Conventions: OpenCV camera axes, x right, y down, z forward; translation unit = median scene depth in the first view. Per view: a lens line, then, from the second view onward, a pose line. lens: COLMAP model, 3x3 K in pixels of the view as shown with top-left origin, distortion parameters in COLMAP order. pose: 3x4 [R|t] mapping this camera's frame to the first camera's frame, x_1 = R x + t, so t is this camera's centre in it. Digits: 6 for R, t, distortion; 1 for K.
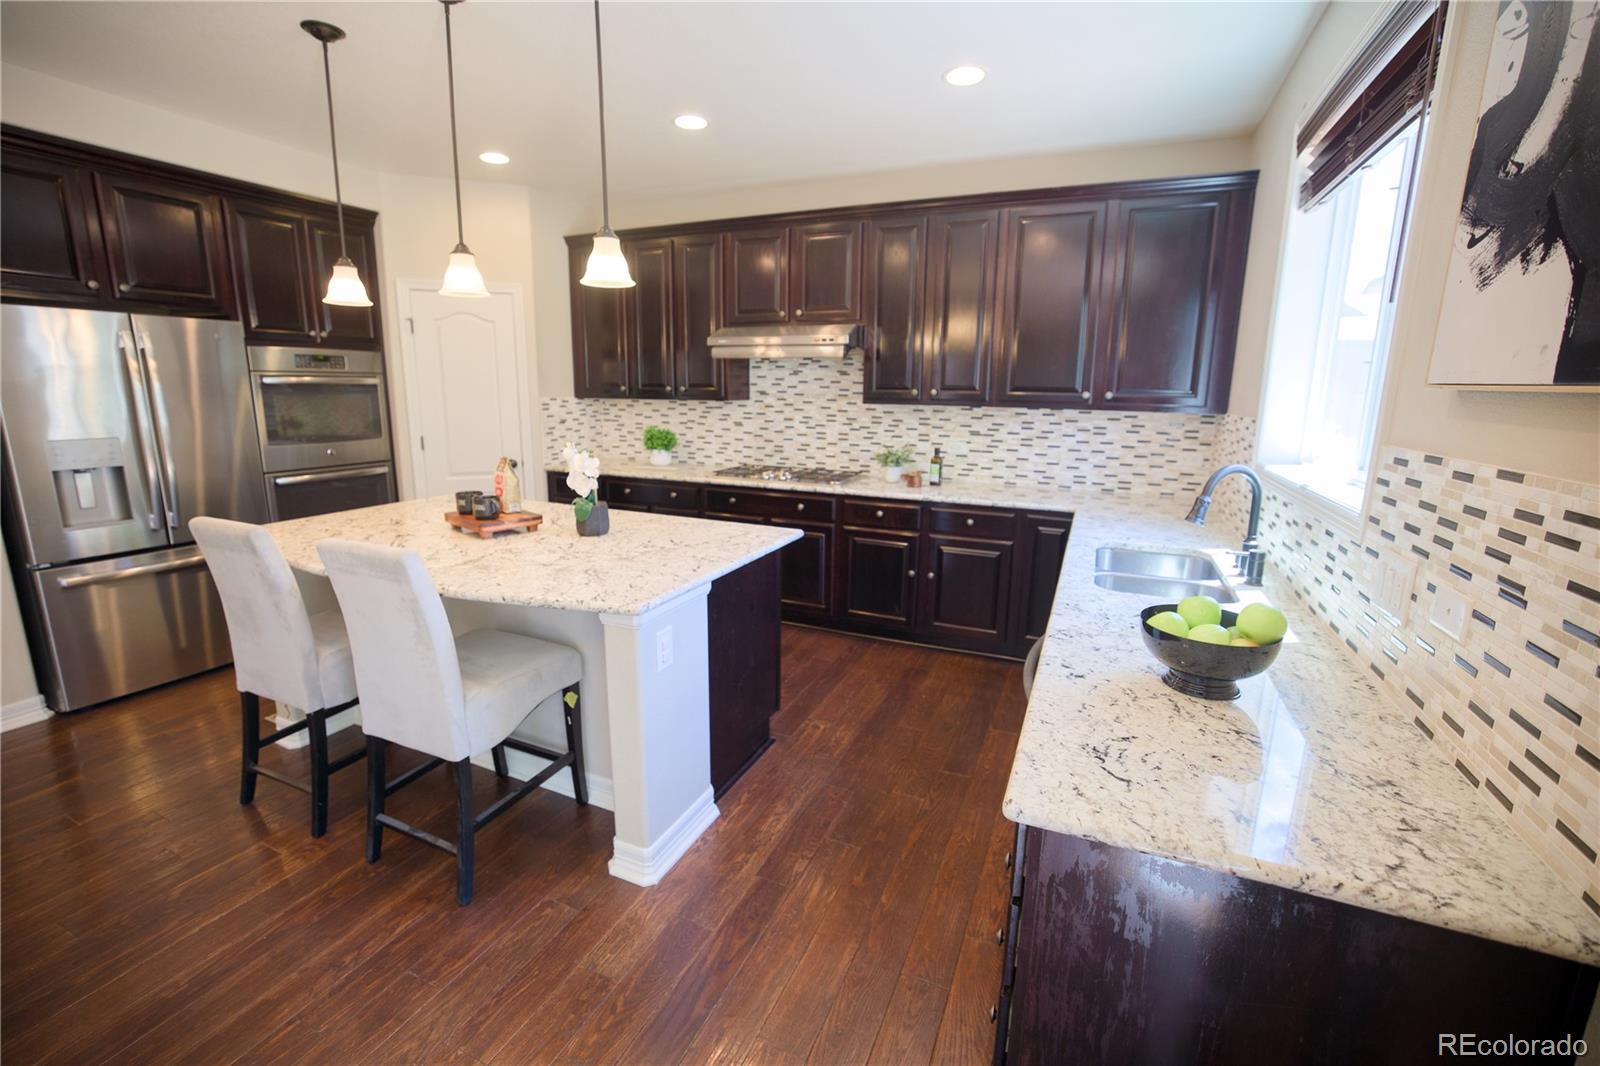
lens RADIAL K [[676.2, 0, 800.0], [0, 676.2, 522.2], [0, 0, 1]] dist [-0.029101, 0.004659]
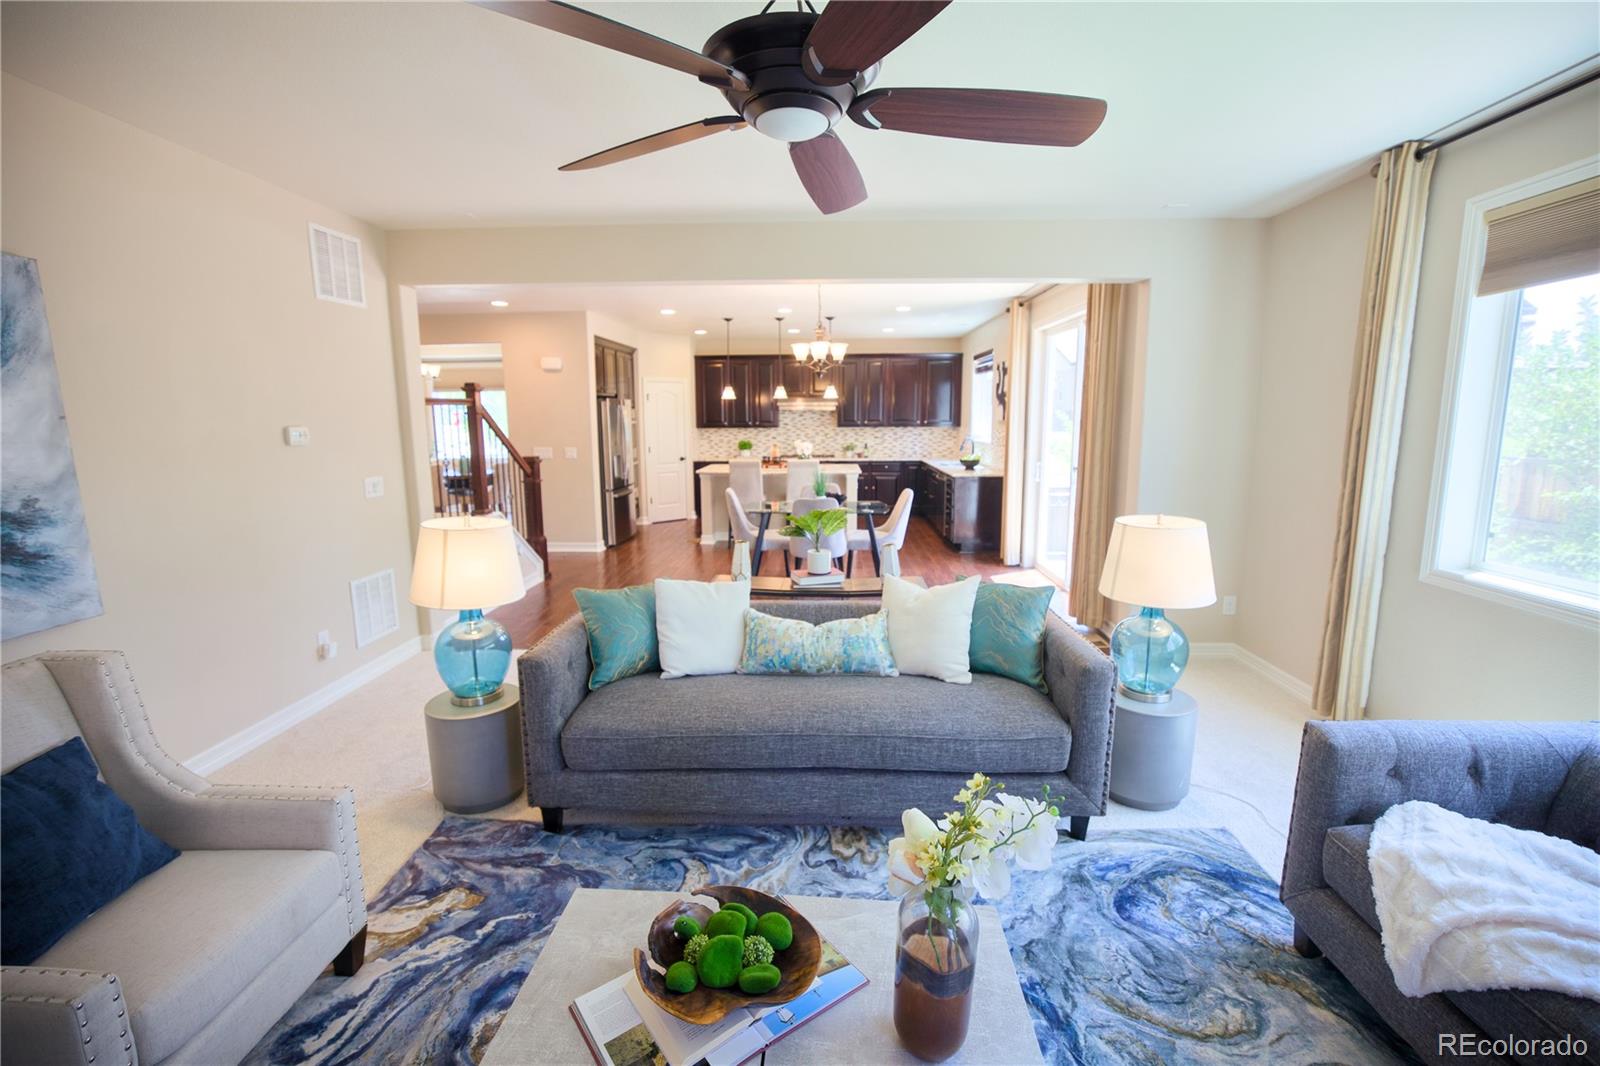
lens RADIAL K [[676.2, 0, 803.6], [0, 676.2, 527.7], [0, 0, 1]] dist [-0.029101, 0.004659]
pose [[0.928992, -0.079081, 0.361553, -0.916123], [0.091335, 0.995677, -0.016901, 0.220707], [-0.358654, 0.048723, 0.932198, -1.242417]]
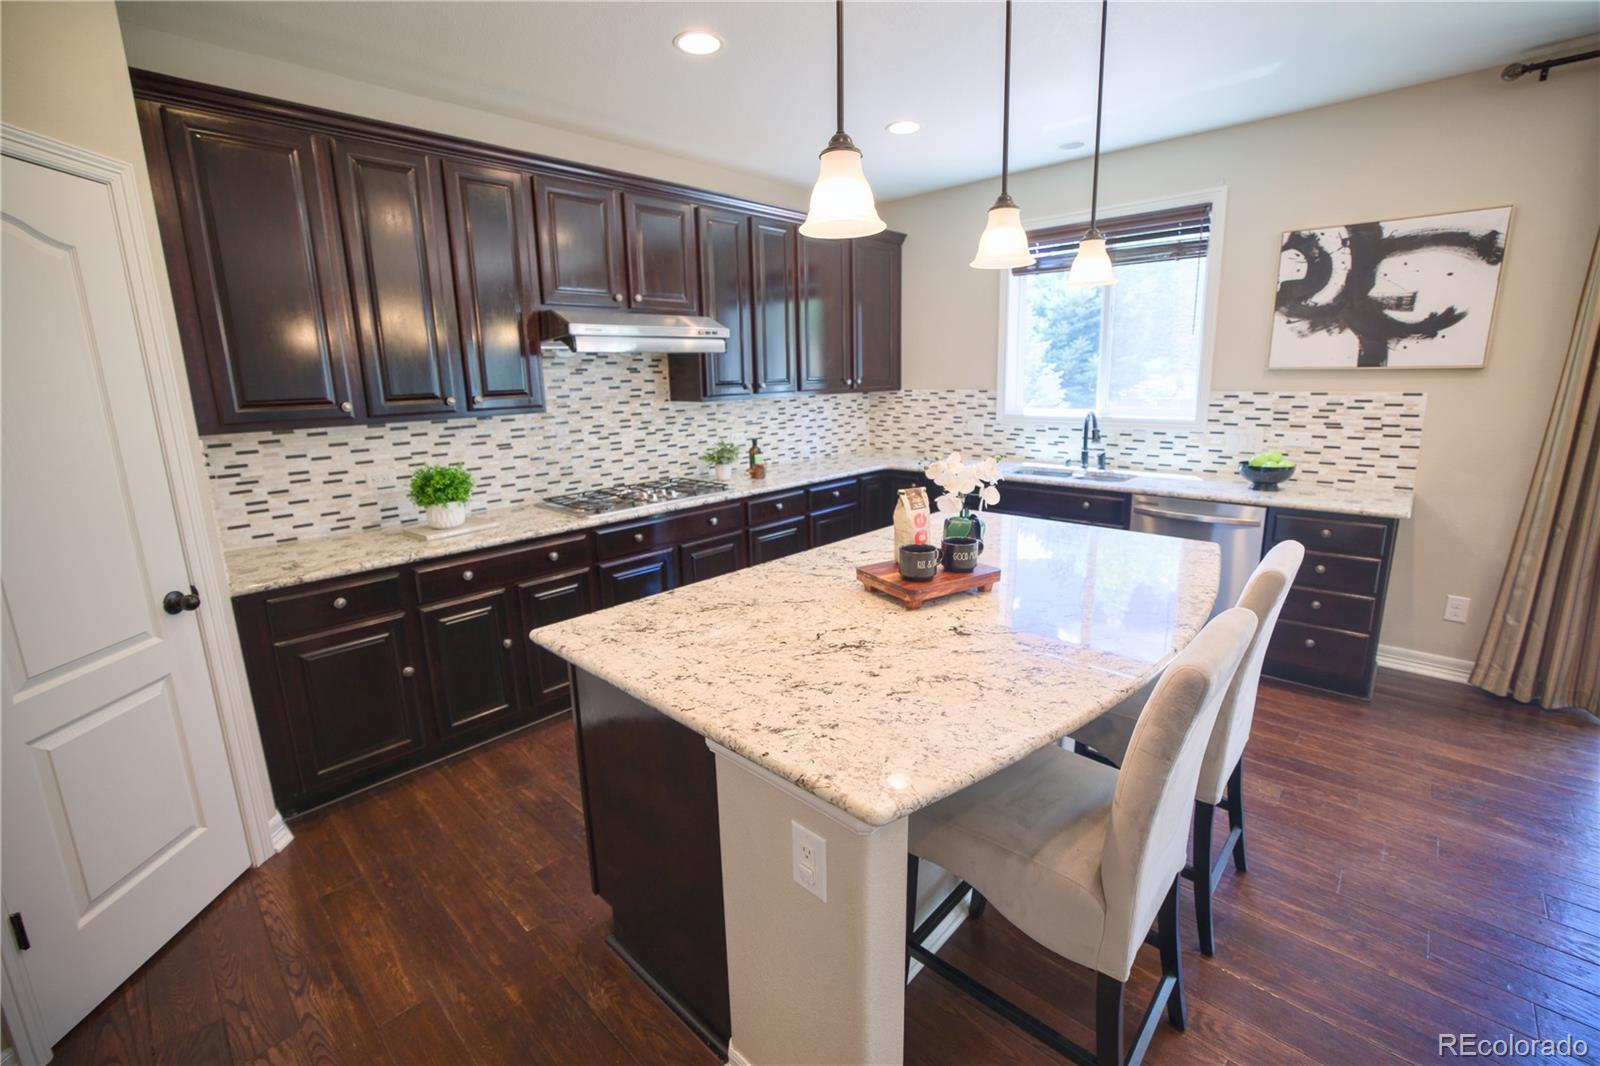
lens RADIAL K [[676.2, 0, 791.1], [0, 676.2, 518.9], [0, 0, 1]] dist [-0.029101, 0.004659]
pose [[0.346265, -0.219705, 0.912047, -0.691033], [0.214310, 0.965008, 0.151098, -0.123806], [-0.913330, 0.143141, 0.381233, 0.511580]]
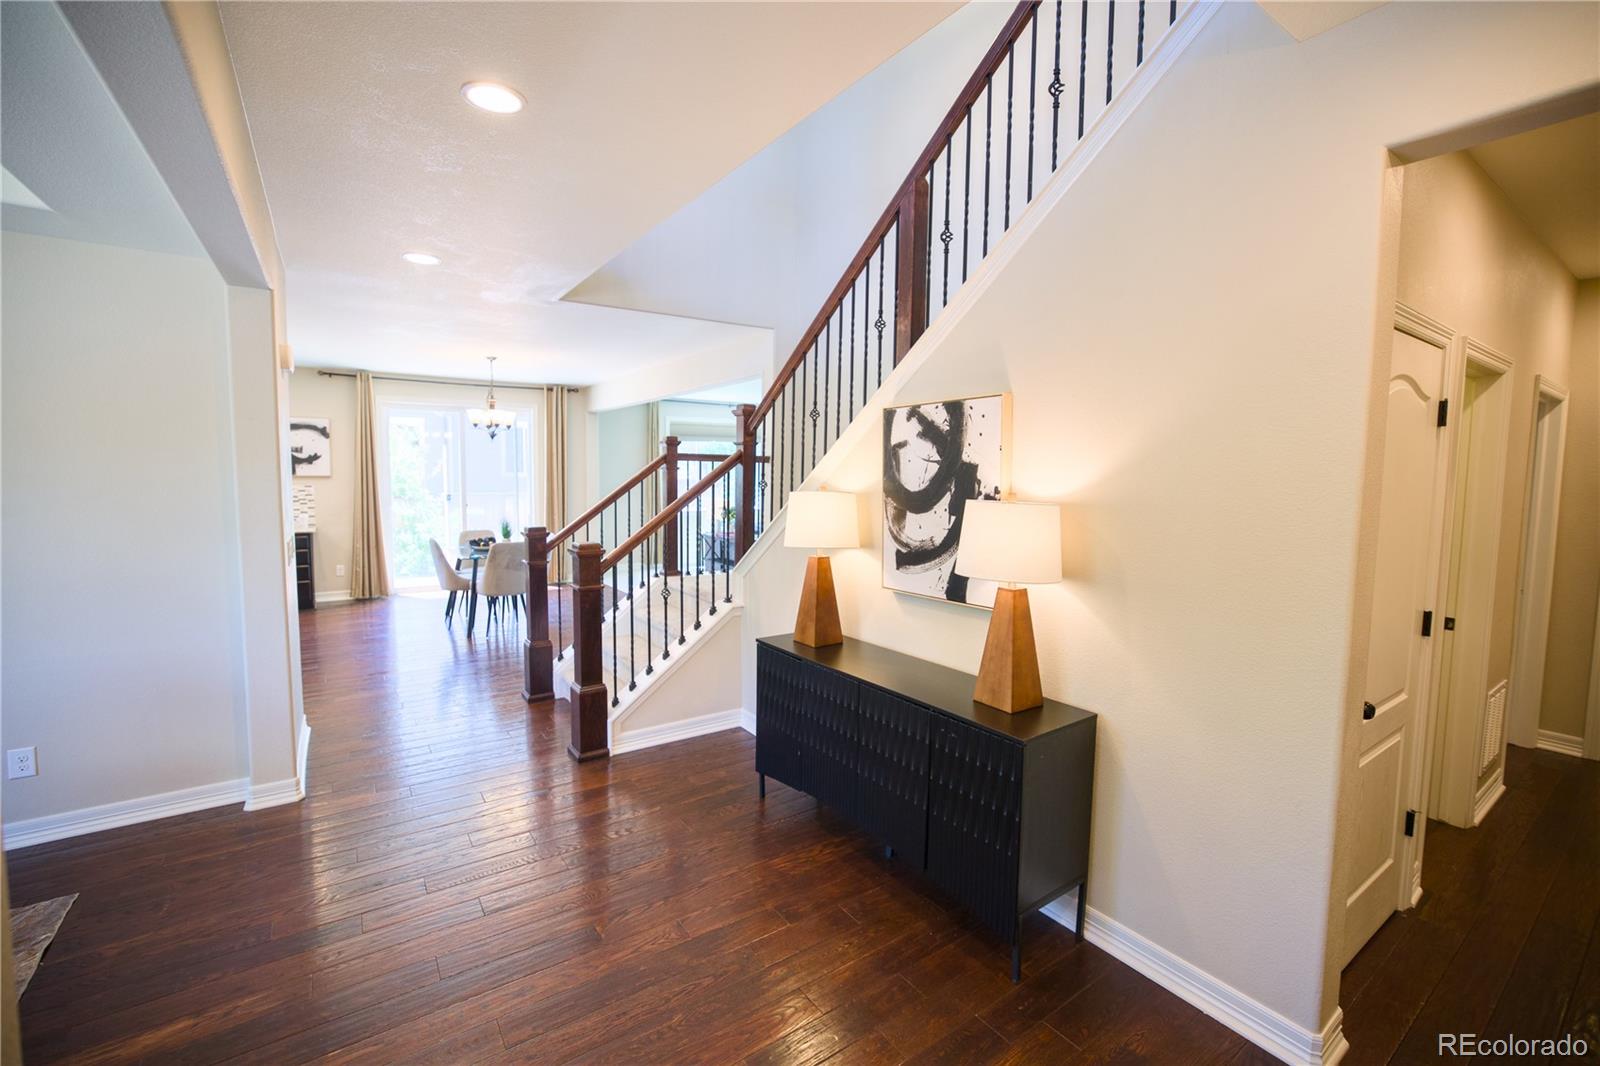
lens RADIAL K [[676.2, 0, 797.1], [0, 676.2, 523.4], [0, 0, 1]] dist [-0.029101, 0.004659]
pose [[-0.850076, -0.060353, 0.523190, -1.807508], [0.082933, 0.965678, 0.246147, -0.234204], [-0.520089, 0.252633, -0.815895, 0.942438]]
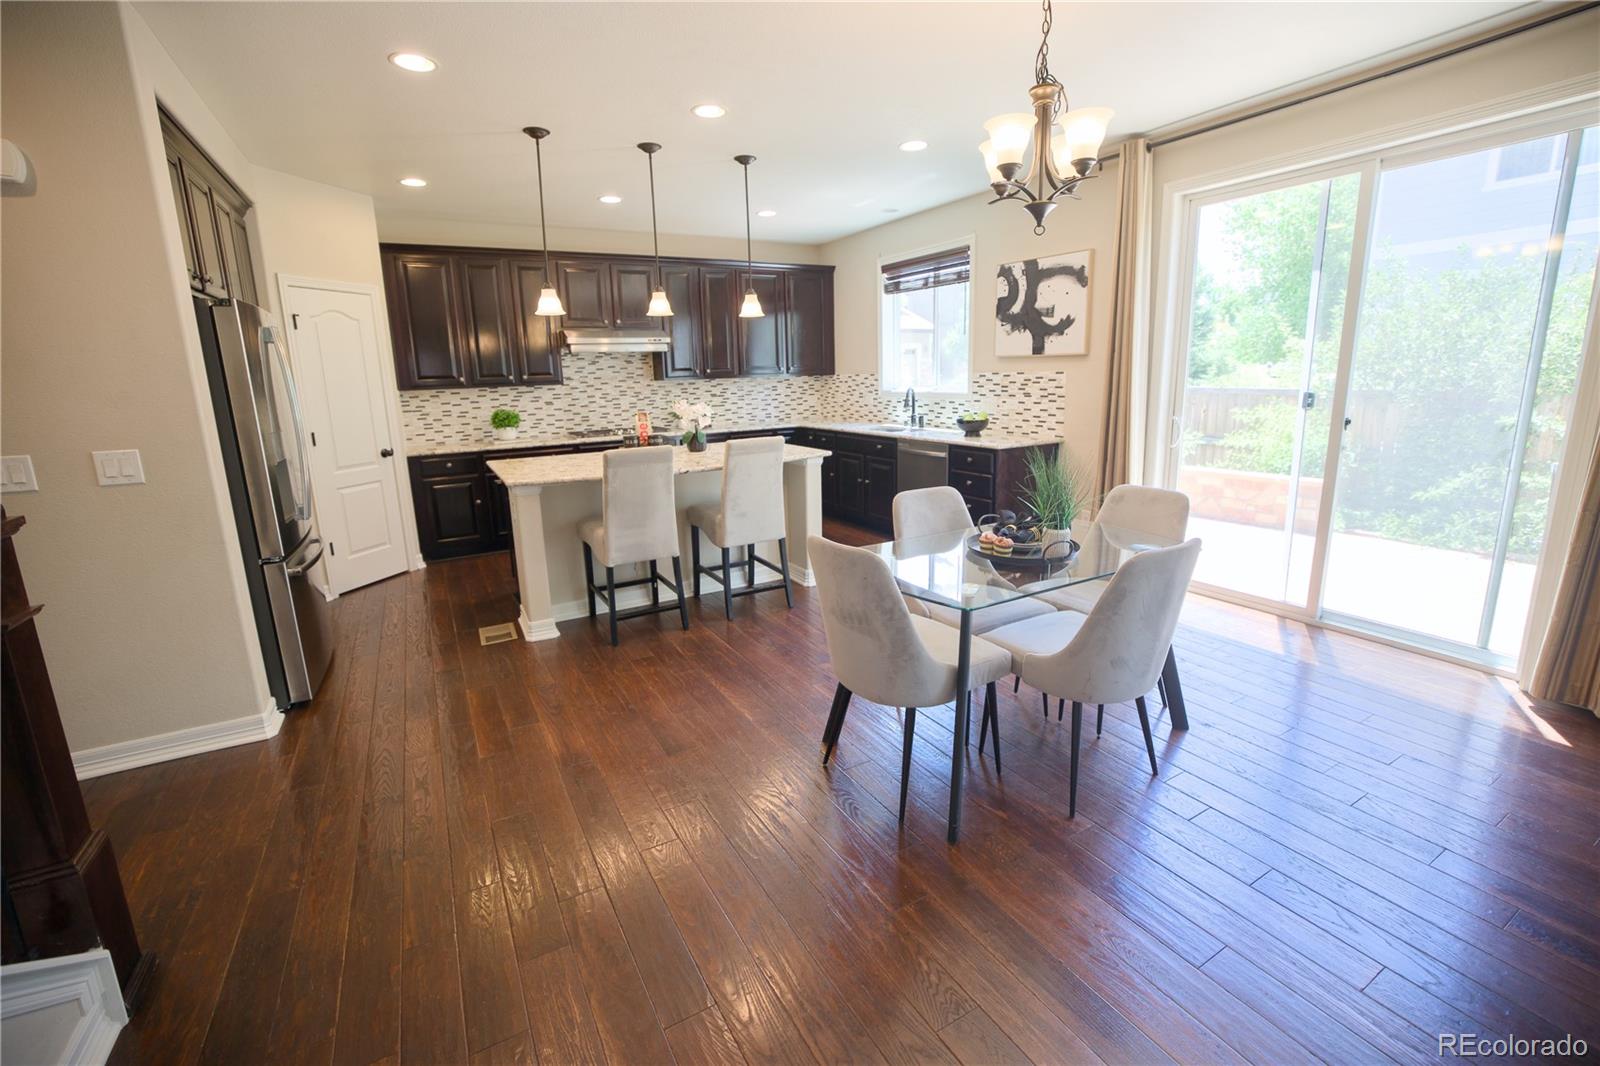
lens RADIAL K [[676.2, 0, 790.8], [0, 676.2, 520.9], [0, 0, 1]] dist [-0.029101, 0.004659]
pose [[0.603424, -0.201669, 0.771498, -0.926950], [0.193604, 0.975595, 0.103593, 0.034489], [-0.773561, 0.086855, 0.627742, -0.170947]]
